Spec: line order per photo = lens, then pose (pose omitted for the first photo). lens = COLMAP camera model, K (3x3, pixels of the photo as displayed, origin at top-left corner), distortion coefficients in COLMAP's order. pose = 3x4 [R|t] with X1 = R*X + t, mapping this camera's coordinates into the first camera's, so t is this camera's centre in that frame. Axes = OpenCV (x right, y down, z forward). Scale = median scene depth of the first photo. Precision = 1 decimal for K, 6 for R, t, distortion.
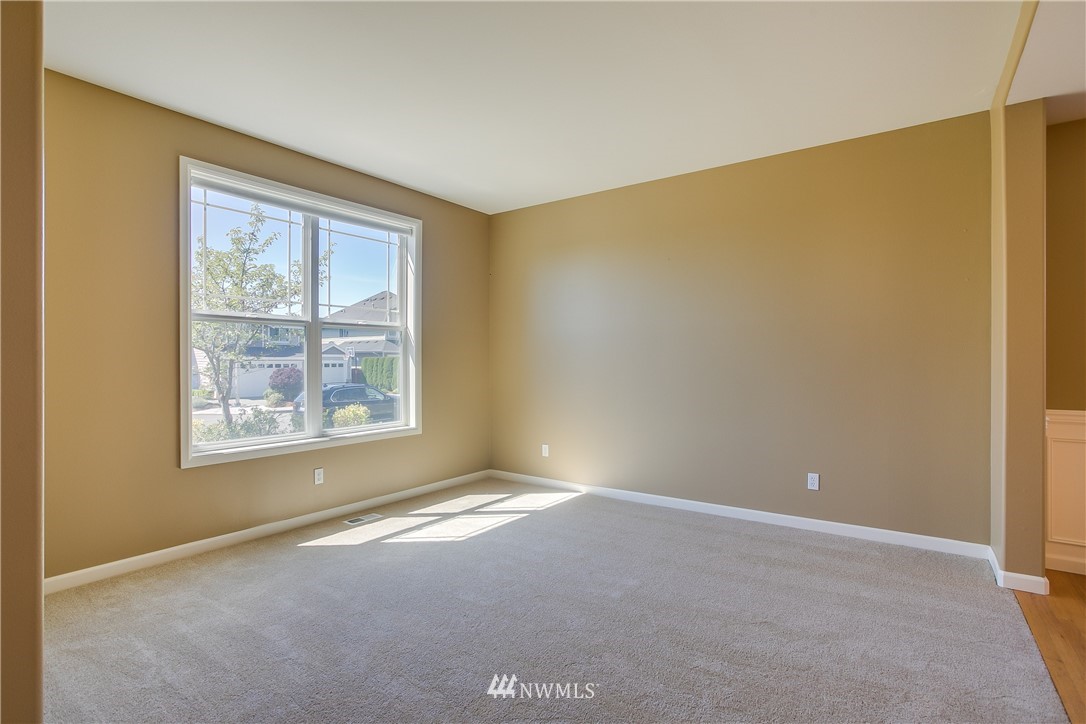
lens RADIAL K [[517.6, 0, 544.8], [0, 517.6, 362.6], [0, 0, 1]] dist [-0.058984, 0.028531]
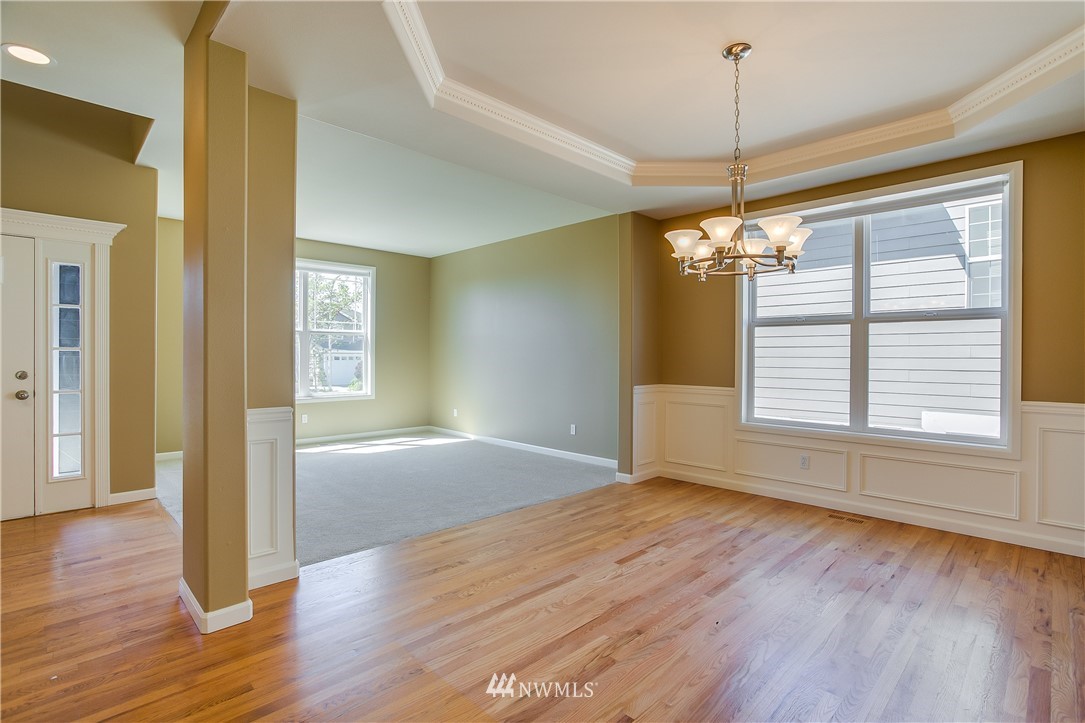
lens RADIAL K [[508.8, 0, 534.6], [0, 508.8, 357.6], [0, 0, 1]] dist [-0.017139, 0.000667]
pose [[0.983458, 0.006121, -0.181030, 0.609267], [-0.005682, 0.999980, 0.002945, -0.000529], [0.181045, -0.001868, 0.983473, -0.542851]]
